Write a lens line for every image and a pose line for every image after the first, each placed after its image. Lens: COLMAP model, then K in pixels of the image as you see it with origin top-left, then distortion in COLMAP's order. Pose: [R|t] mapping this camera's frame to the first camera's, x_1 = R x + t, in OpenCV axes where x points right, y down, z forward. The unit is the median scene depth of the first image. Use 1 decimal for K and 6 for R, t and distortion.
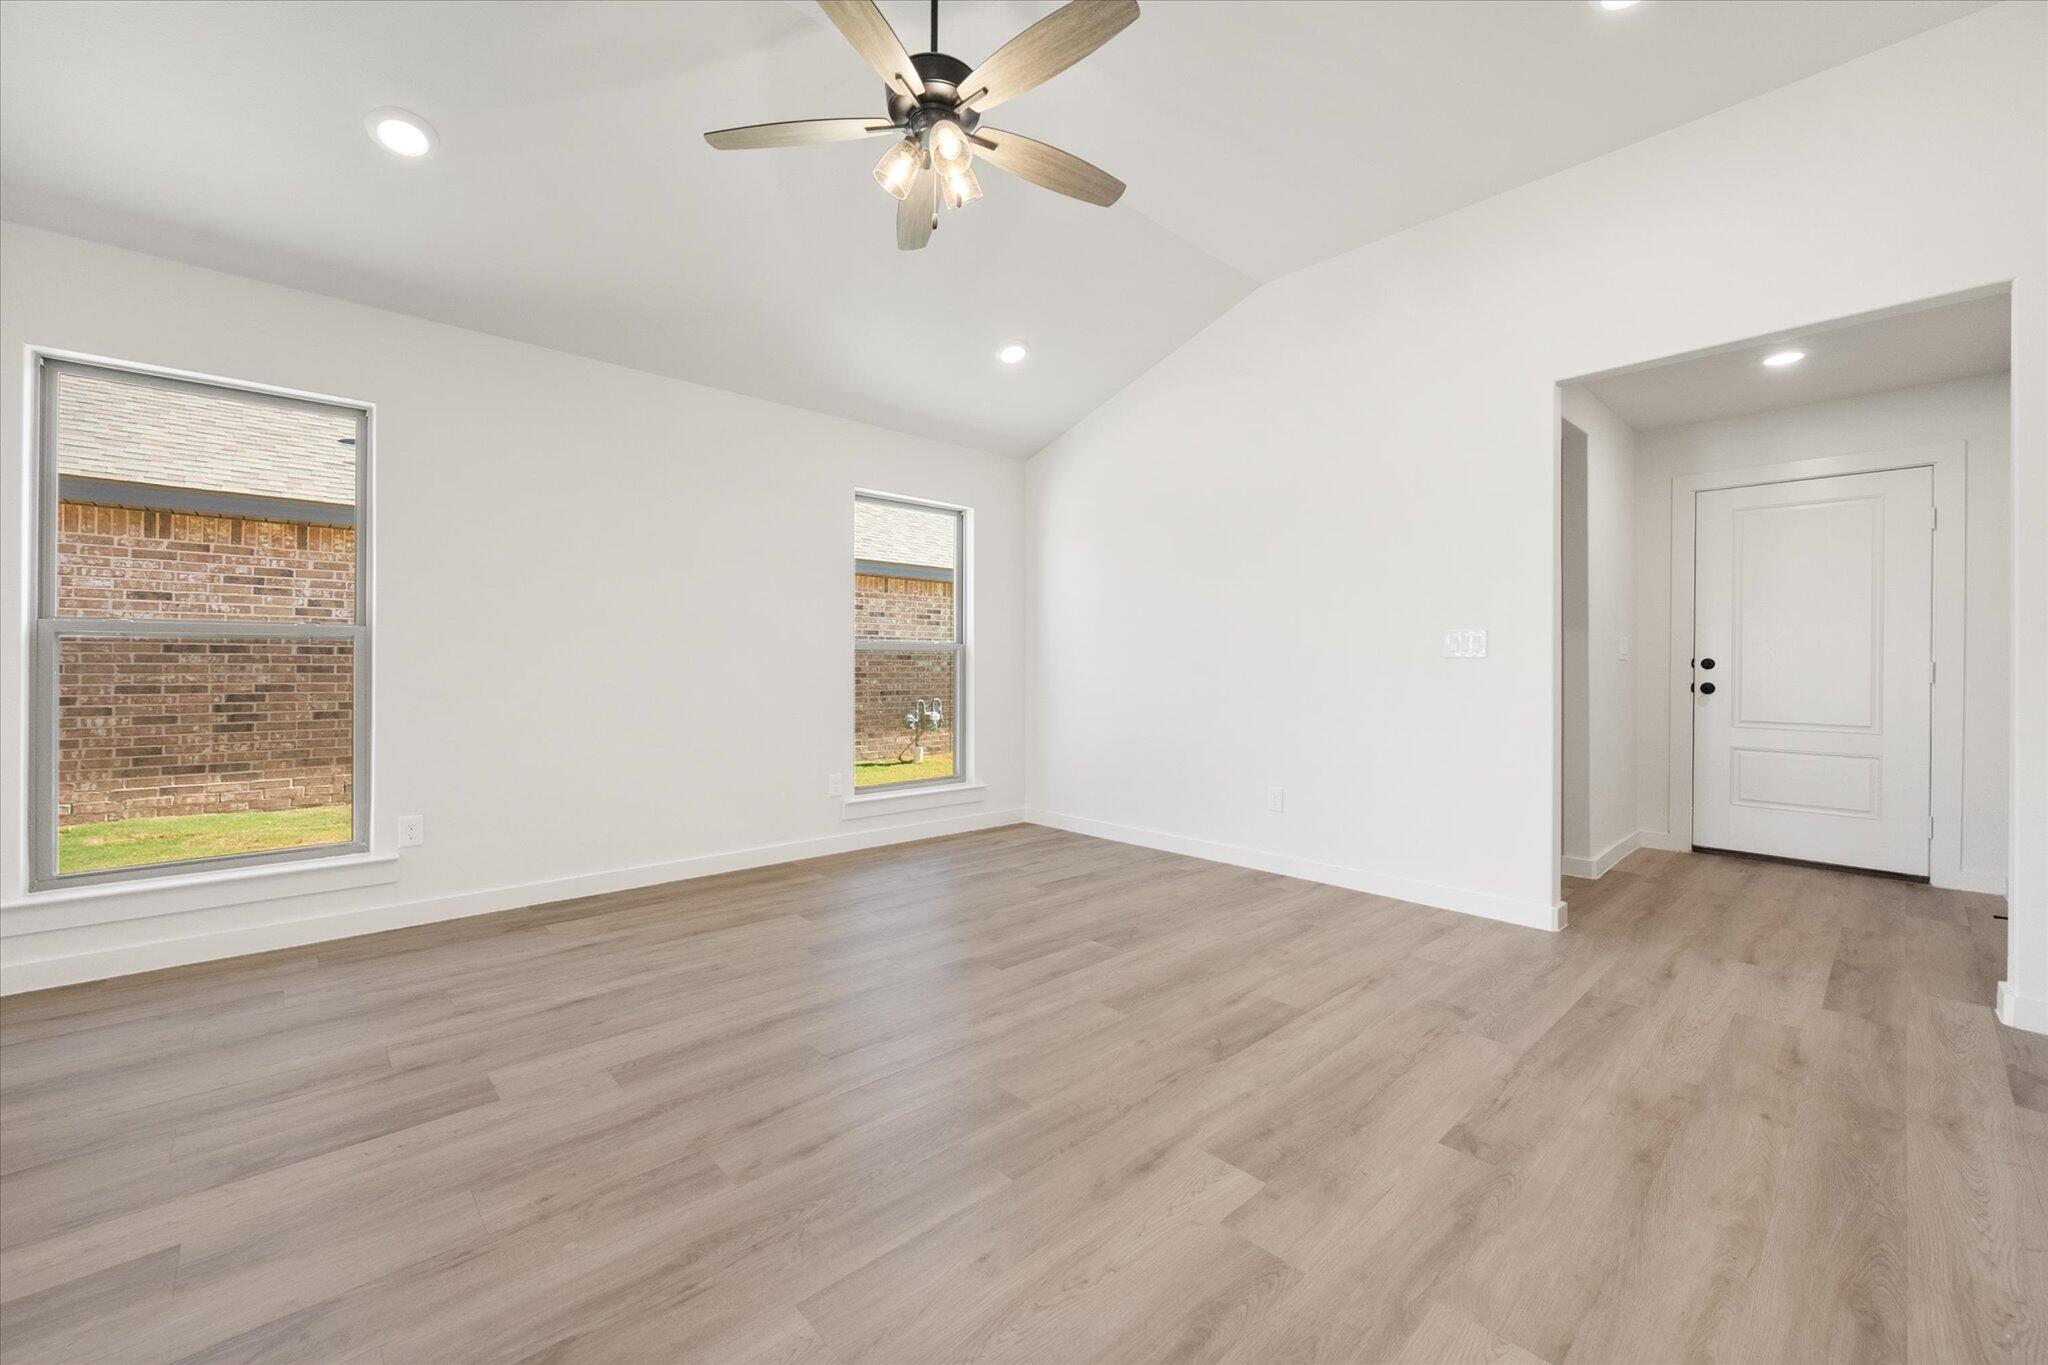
lens RADIAL K [[804.1, 0, 1024.6], [0, 804.1, 671.1], [0, 0, 1]] dist [-0.014089, -0.000053]
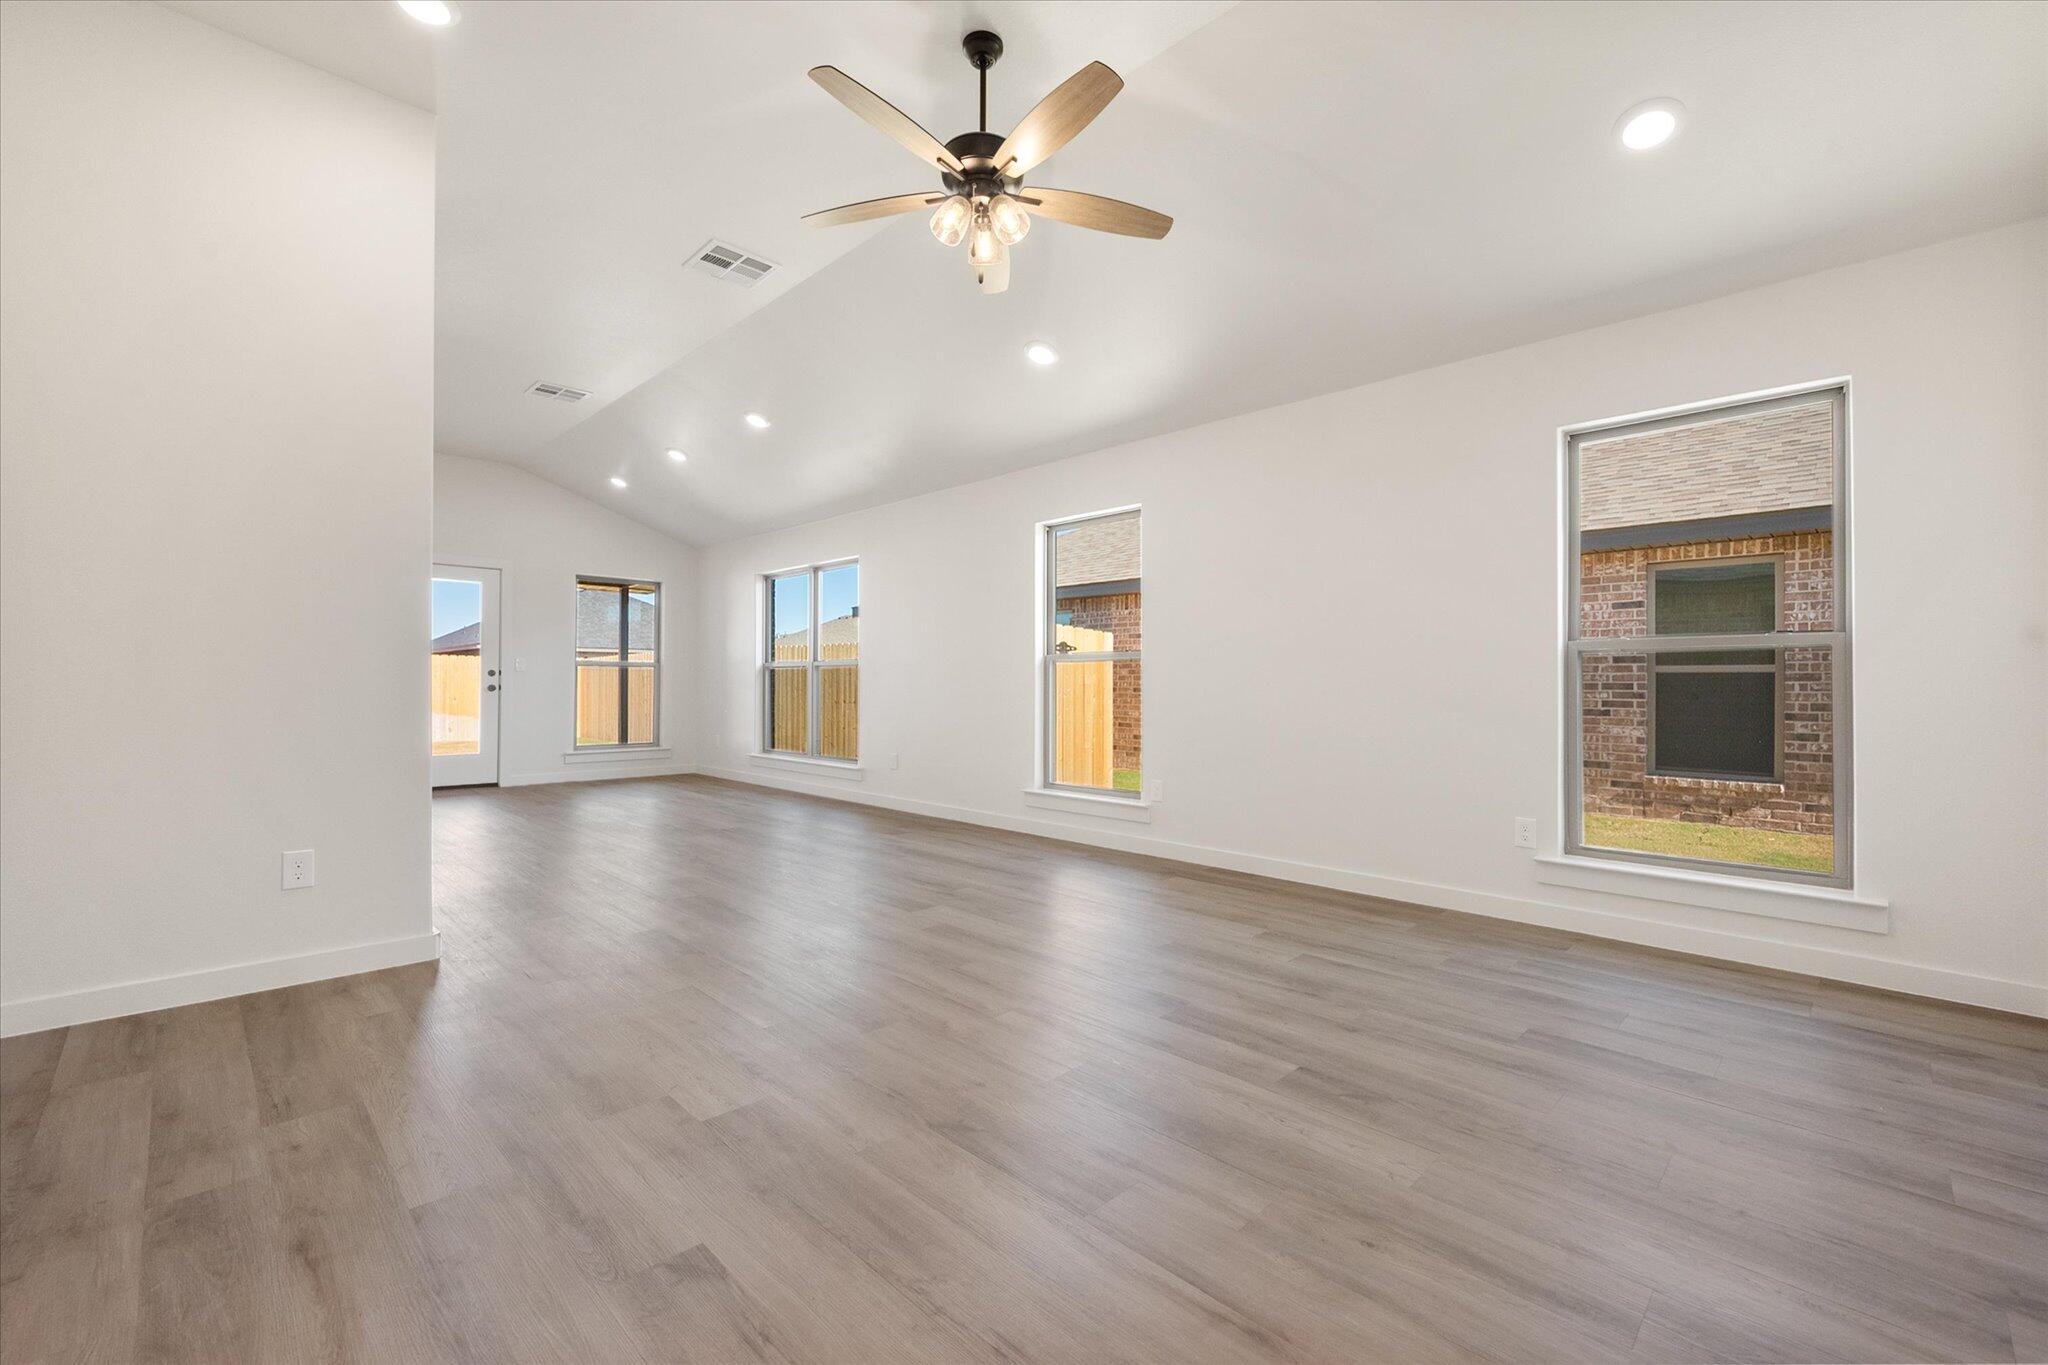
lens RADIAL K [[853.3, 0, 1038.2], [0, 853.3, 675.8], [0, 0, 1]] dist [0.000496, 0.000227]
pose [[0.056008, -0.005612, -0.998415, 0.965053], [-0.003134, 0.999978, -0.005797, 0.005157], [0.998425, 0.003453, 0.055990, 0.878117]]
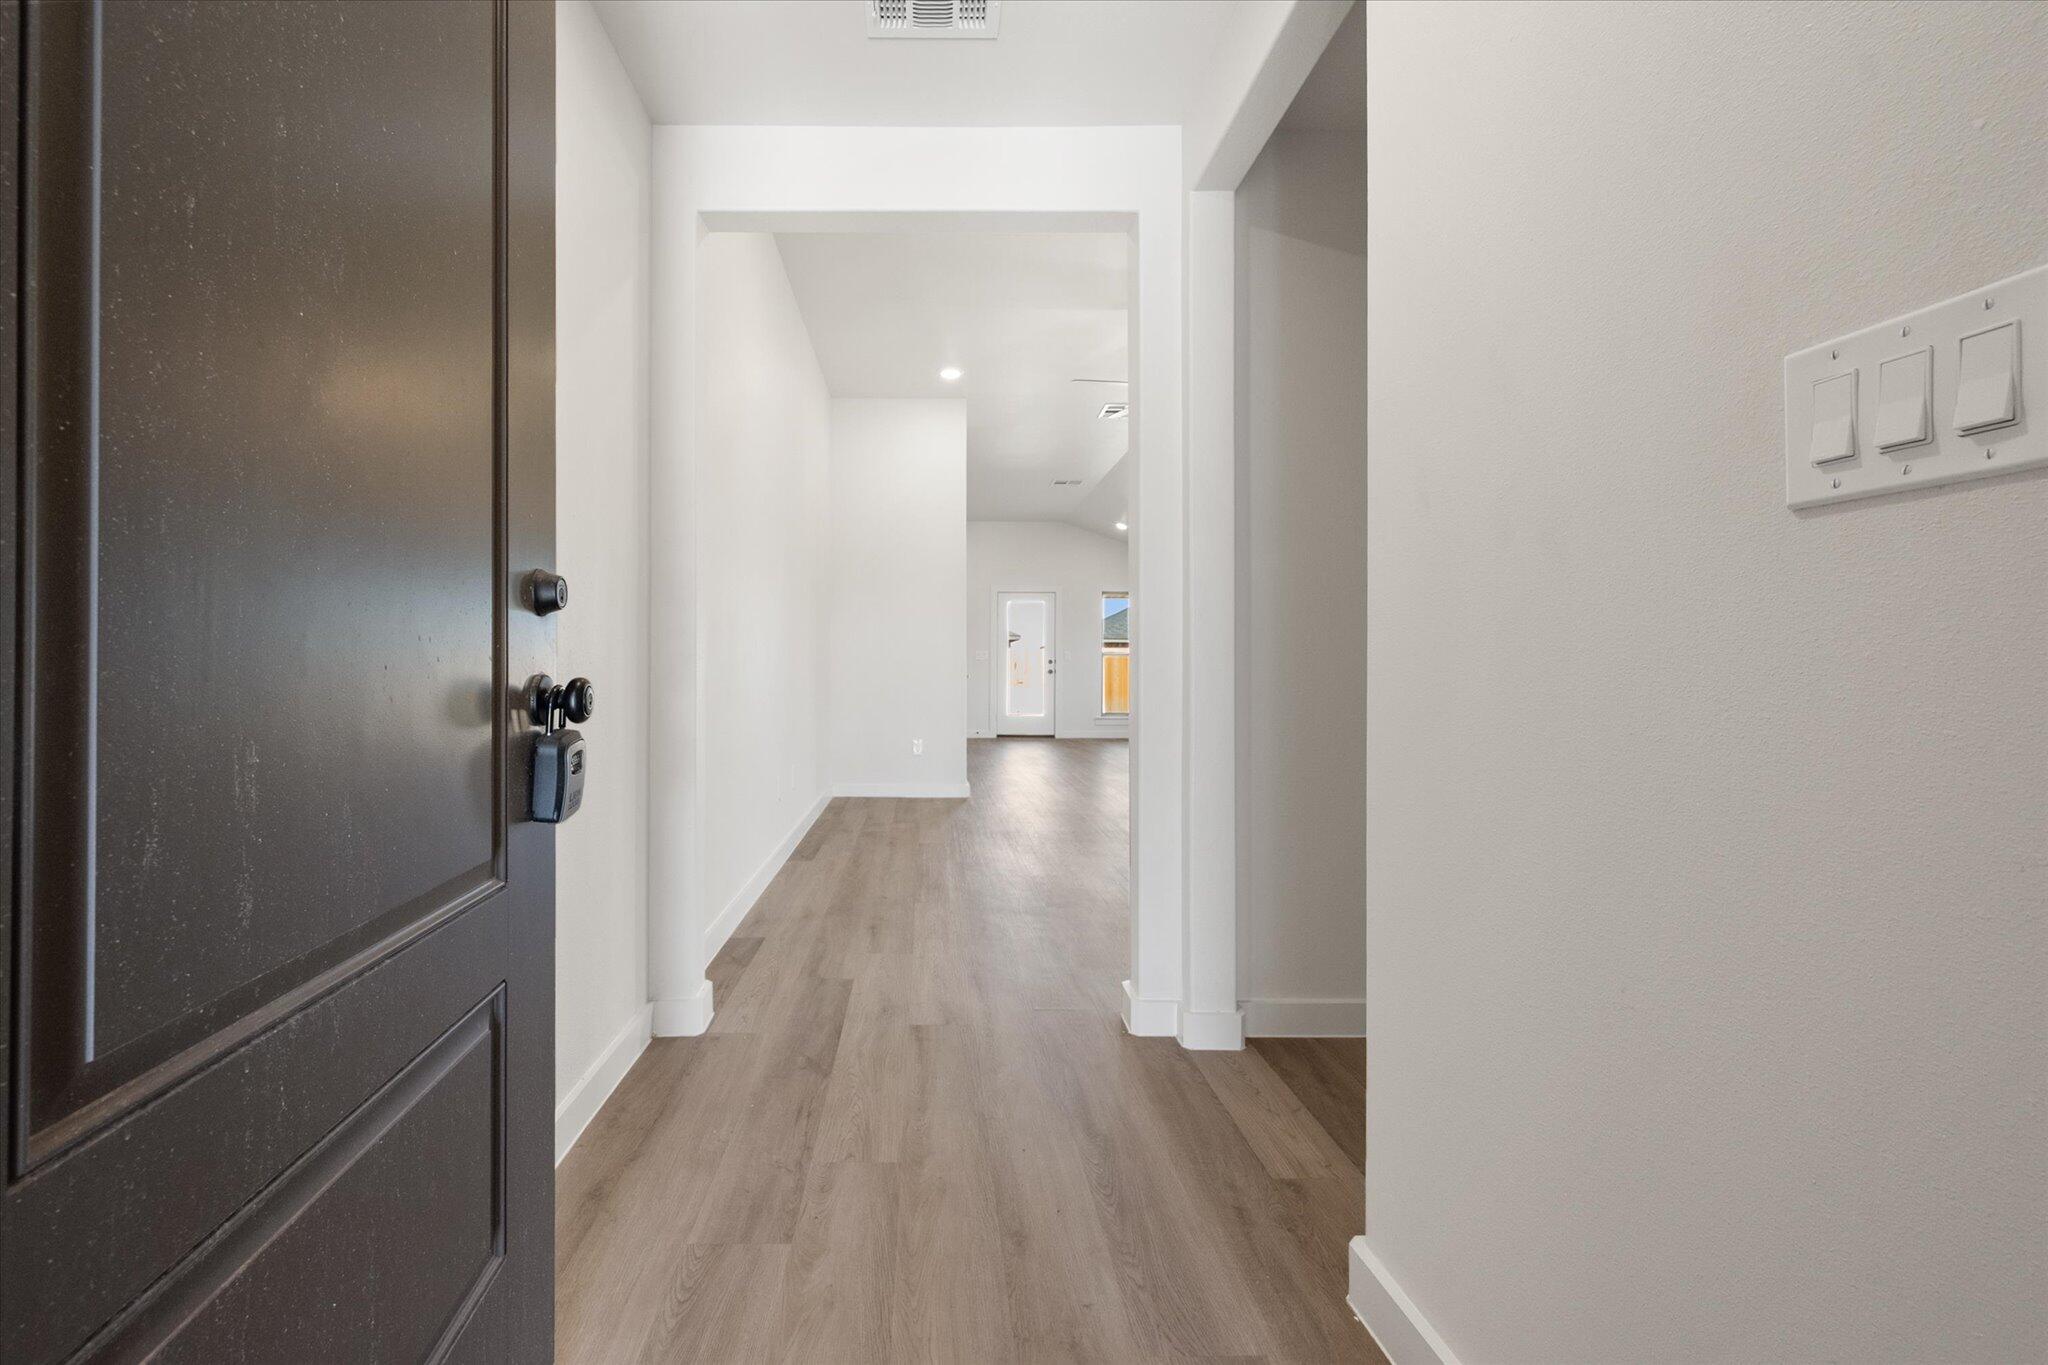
lens RADIAL K [[908.0, 0, 1017.1], [0, 908.0, 667.7], [0, 0, 1]] dist [-0.000651, -0.000295]
pose [[-0.597859, -0.004510, -0.801589, 1.793866], [-0.007043, 0.999975, -0.000374, 0.018647], [0.801571, 0.005422, -0.597876, 1.835772]]
